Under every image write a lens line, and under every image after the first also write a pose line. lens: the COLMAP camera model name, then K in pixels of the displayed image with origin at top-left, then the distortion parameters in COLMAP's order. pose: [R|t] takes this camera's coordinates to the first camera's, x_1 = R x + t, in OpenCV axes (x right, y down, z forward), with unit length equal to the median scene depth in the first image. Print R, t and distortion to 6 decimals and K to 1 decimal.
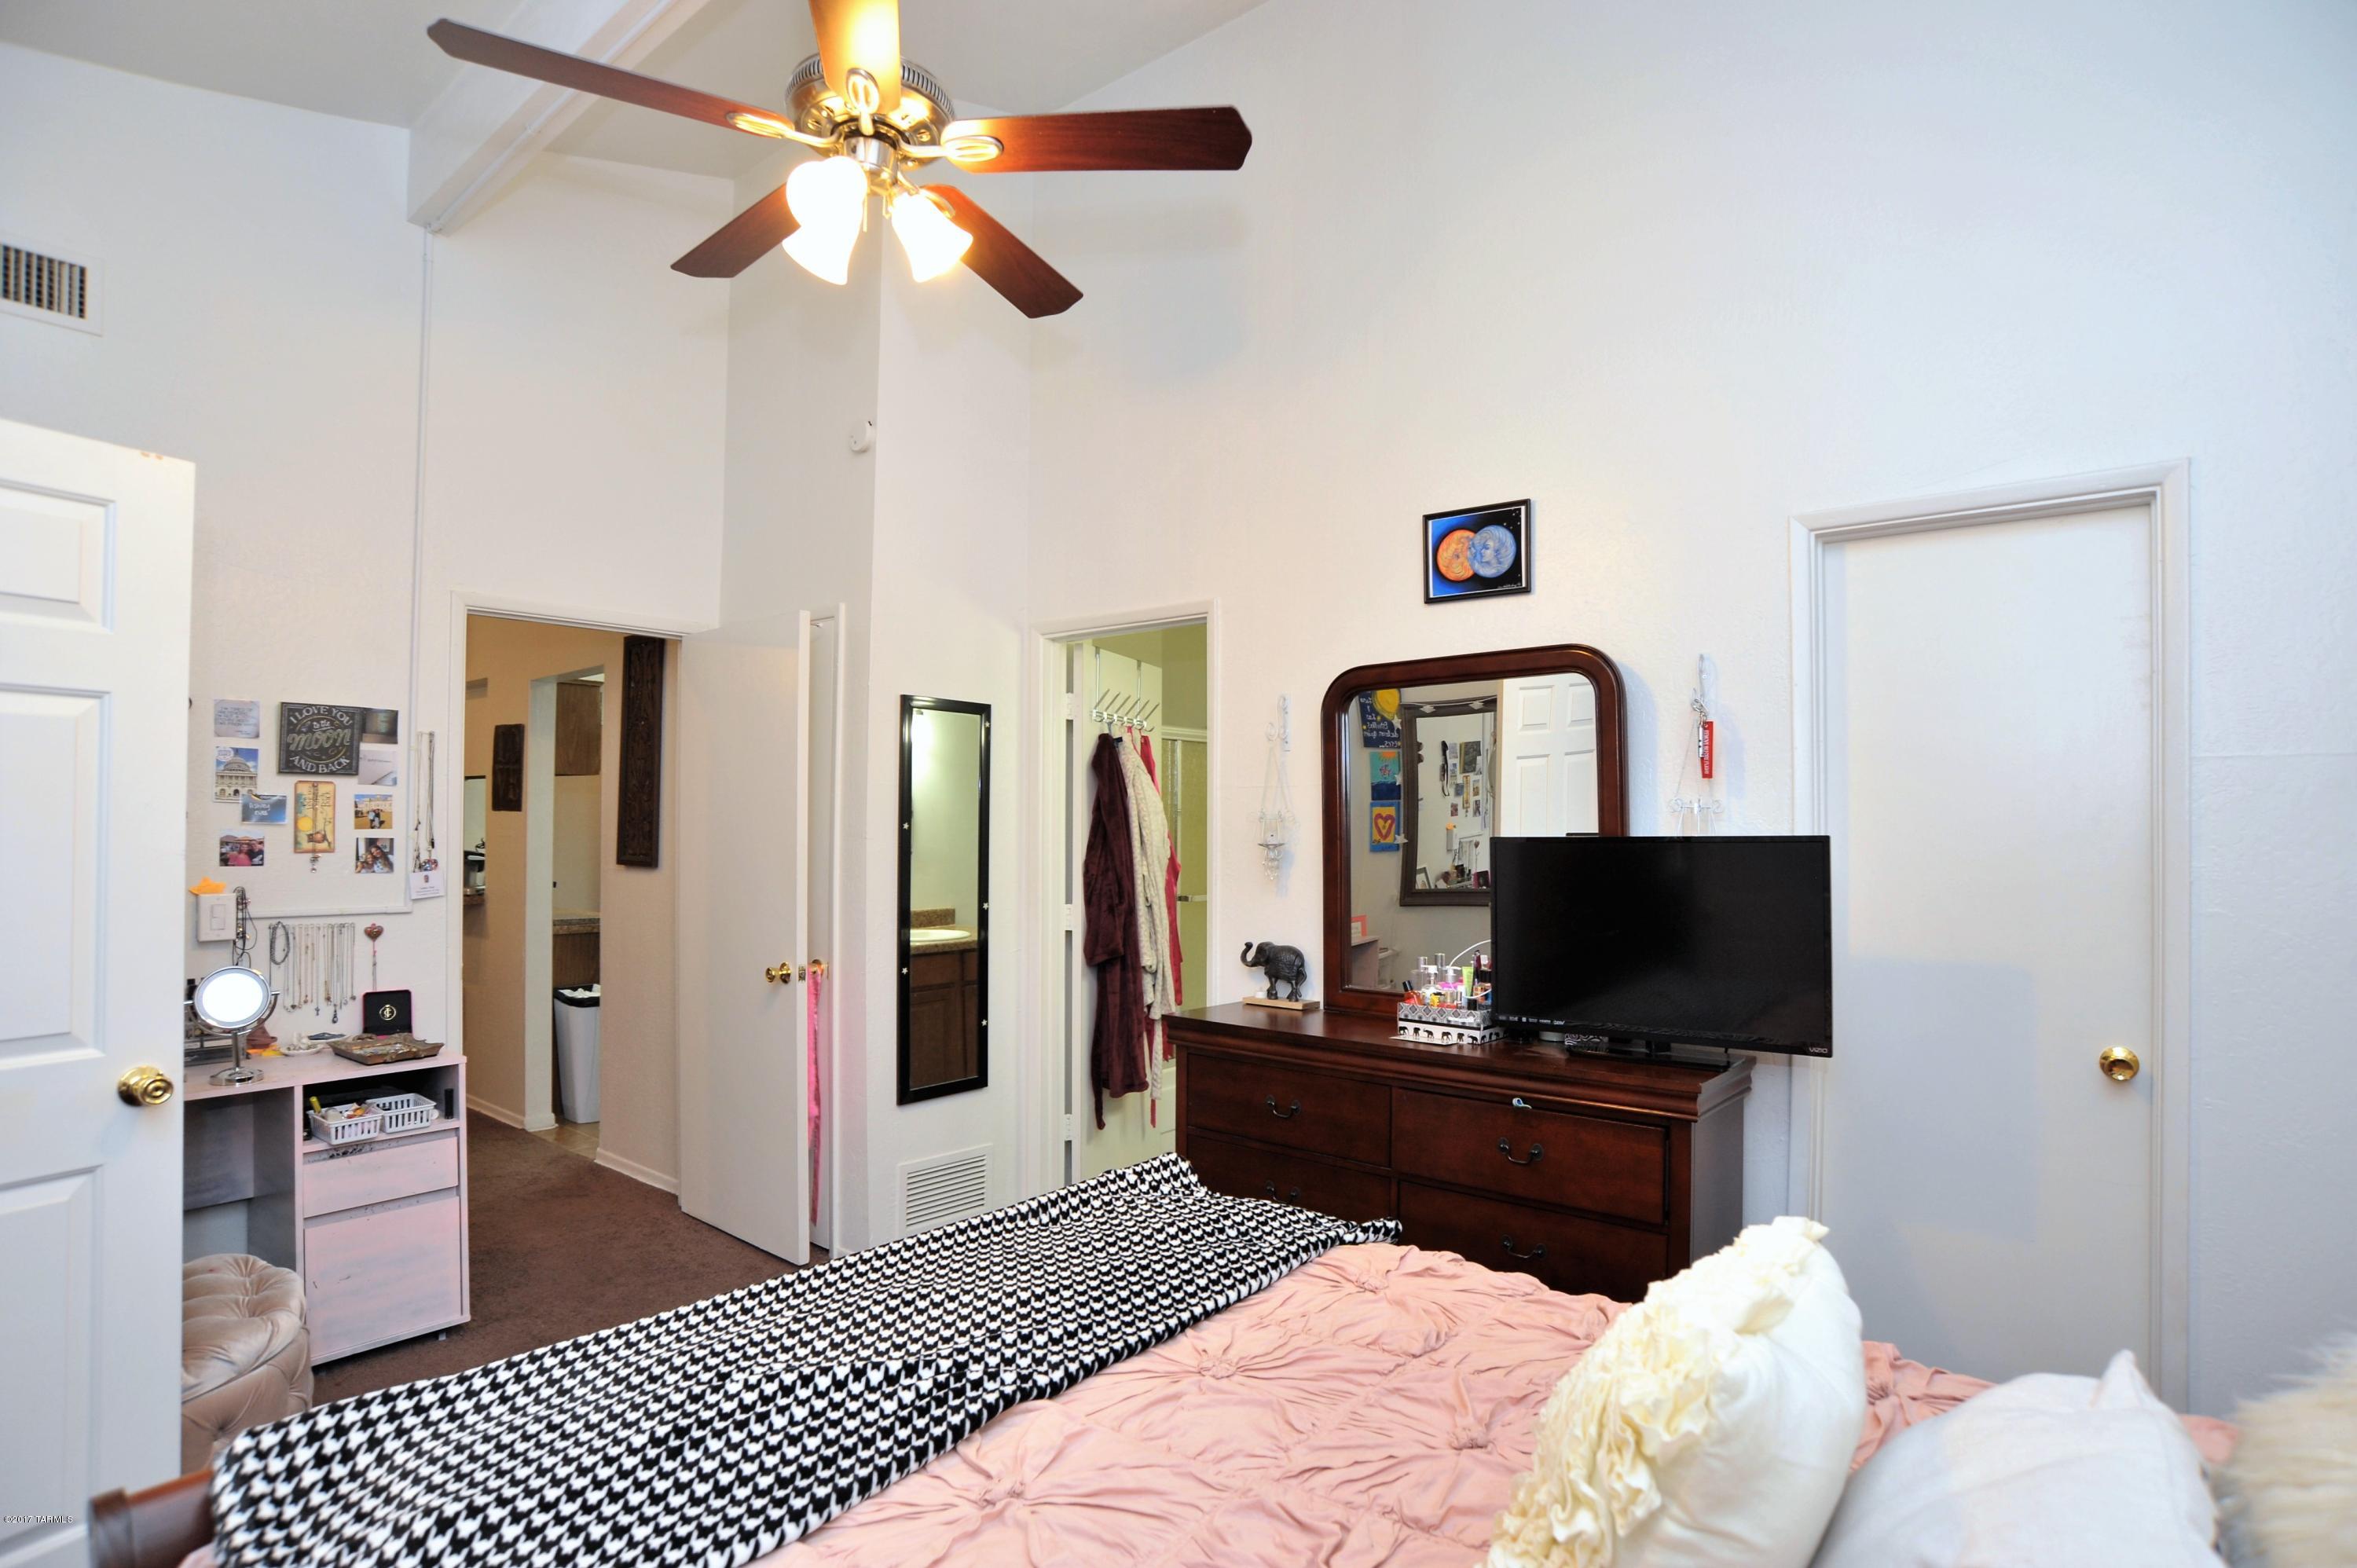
lens RADIAL K [[1196.2, 0, 1176.7], [0, 1196.2, 792.7], [0, 0, 1]] dist [-0.079884, 0.029277]
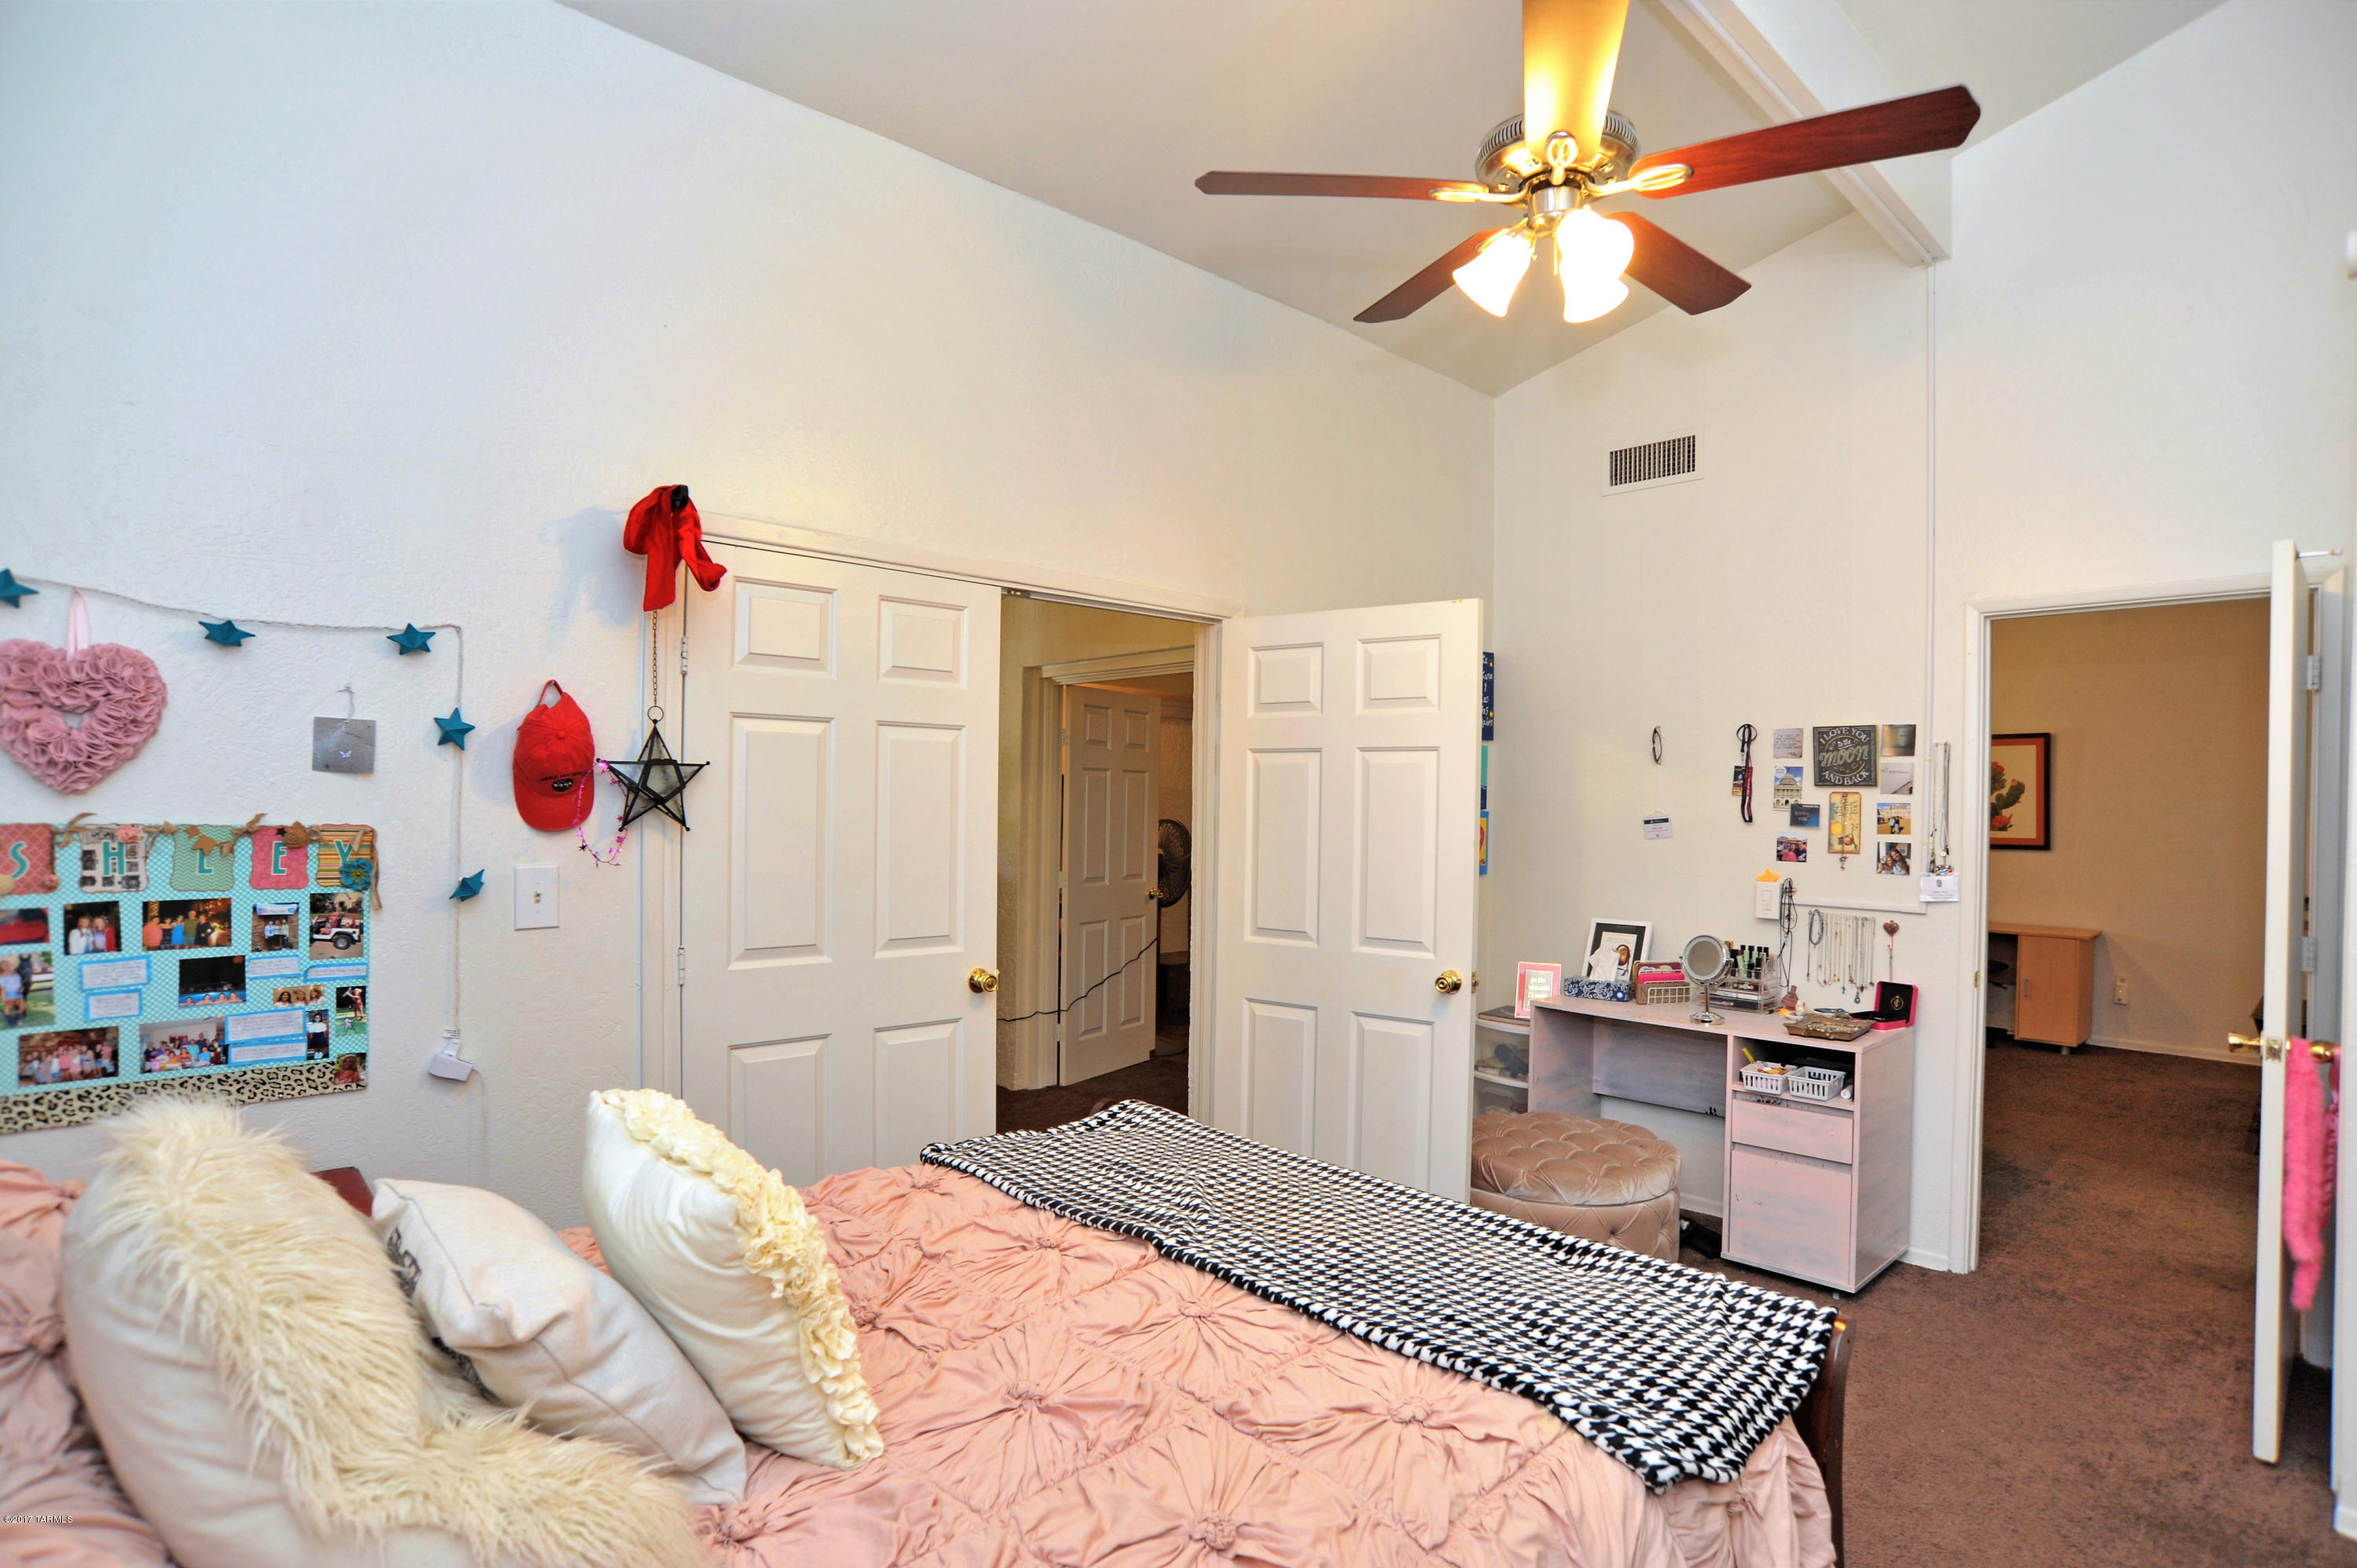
lens RADIAL K [[1196.2, 0, 1175.3], [0, 1196.2, 794.9], [0, 0, 1]] dist [-0.079884, 0.029277]
pose [[-0.141421, -0.009151, -0.989907, 0.513648], [0.009385, 0.999900, -0.010584, -0.000865], [0.989905, -0.010787, -0.141321, 0.498174]]
